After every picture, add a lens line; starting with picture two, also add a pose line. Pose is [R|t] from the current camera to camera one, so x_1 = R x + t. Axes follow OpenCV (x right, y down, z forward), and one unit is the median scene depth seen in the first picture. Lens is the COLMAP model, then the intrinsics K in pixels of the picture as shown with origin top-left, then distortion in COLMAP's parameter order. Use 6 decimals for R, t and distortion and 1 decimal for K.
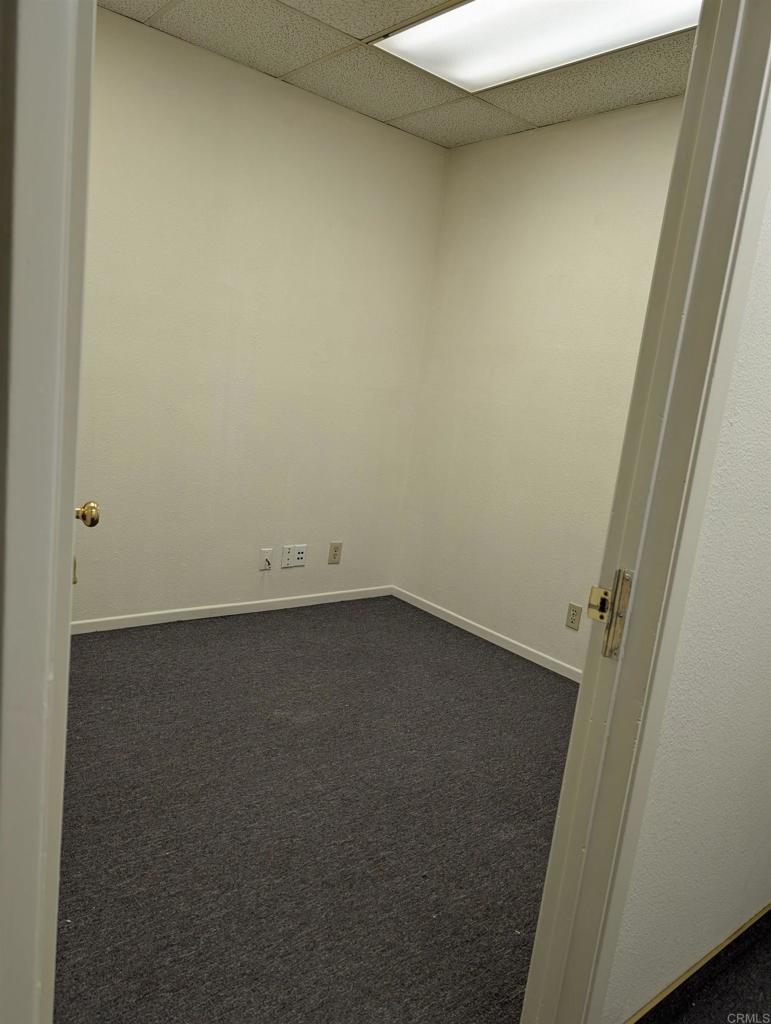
lens RADIAL K [[713.3, 0, 359.0], [0, 713.3, 527.0], [0, 0, 1]] dist [0.001970, -0.012487]
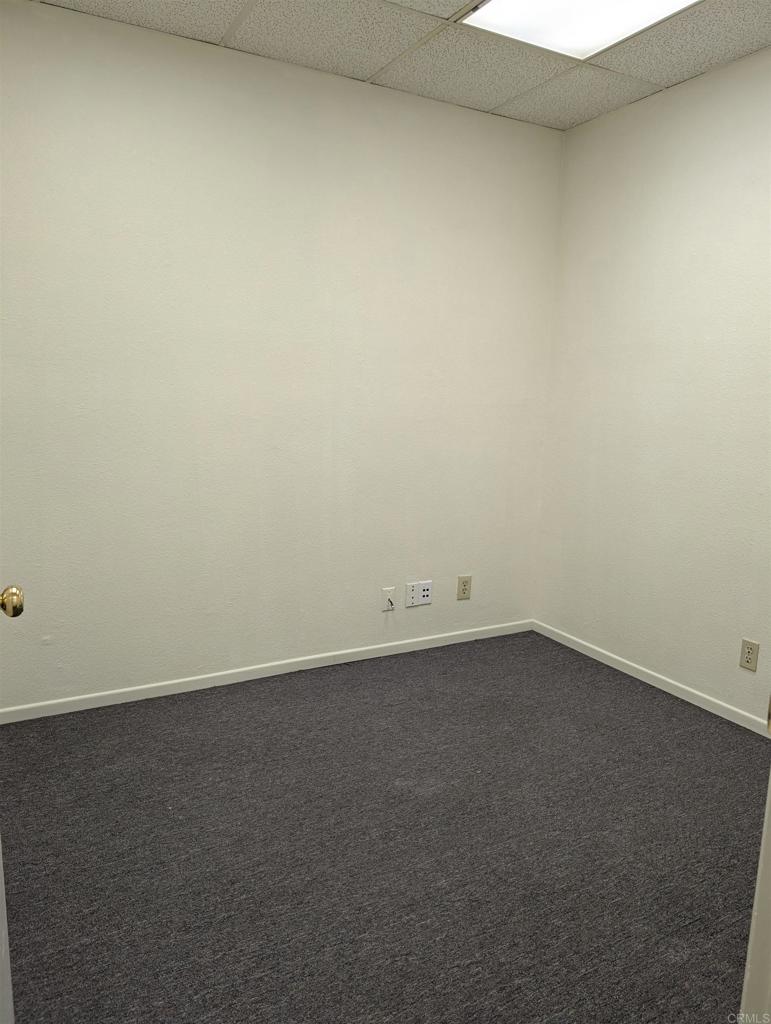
lens RADIAL K [[713.3, 0, 382.3], [0, 713.3, 531.1], [0, 0, 1]] dist [0.001970, -0.012487]
pose [[0.982856, -0.059899, -0.174376, 0.038384], [0.057313, 0.998159, -0.019832, -0.034713], [0.175243, 0.009498, 0.984479, 0.118479]]
